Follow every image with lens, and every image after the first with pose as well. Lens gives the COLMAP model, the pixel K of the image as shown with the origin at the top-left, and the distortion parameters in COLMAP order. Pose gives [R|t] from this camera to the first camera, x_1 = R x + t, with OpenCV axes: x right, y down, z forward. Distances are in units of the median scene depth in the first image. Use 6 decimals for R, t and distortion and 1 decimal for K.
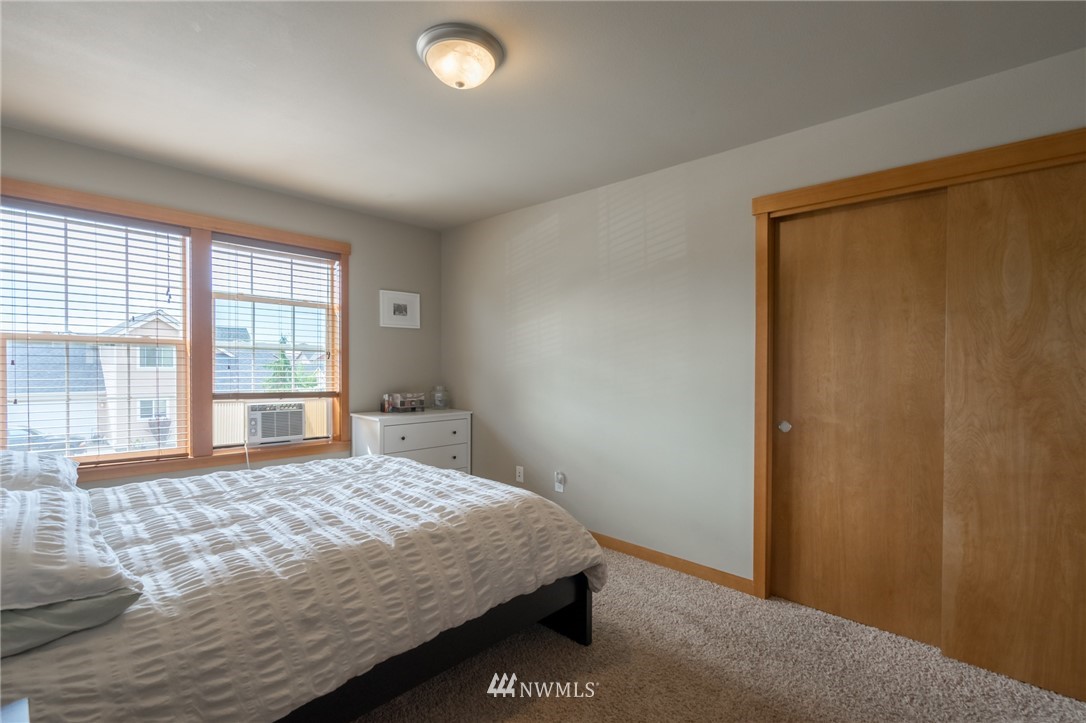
lens RADIAL K [[497.8, 0, 518.9], [0, 497.8, 352.8], [0, 0, 1]] dist [-0.002091, -0.000071]
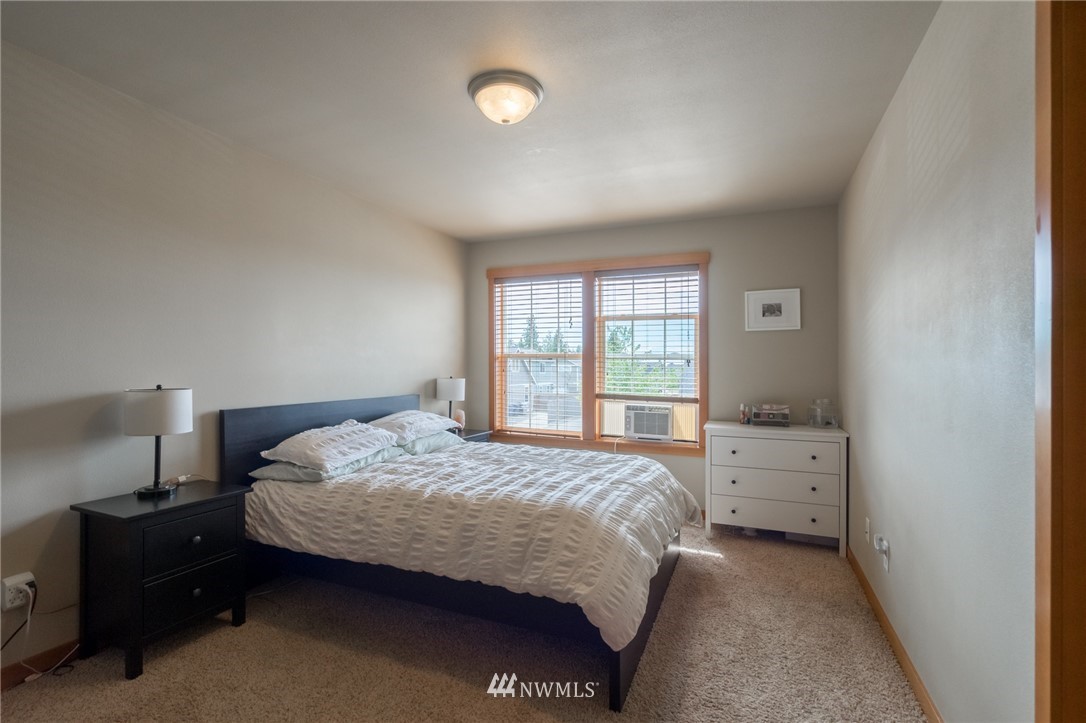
lens RADIAL K [[497.8, 0, 541.3], [0, 497.8, 362.6], [0, 0, 1]] dist [-0.002091, -0.000071]
pose [[0.359085, -0.019512, -0.933101, 0.560338], [0.016502, 0.999758, -0.014555, 0.016494], [0.933159, -0.010171, 0.359320, 0.386629]]
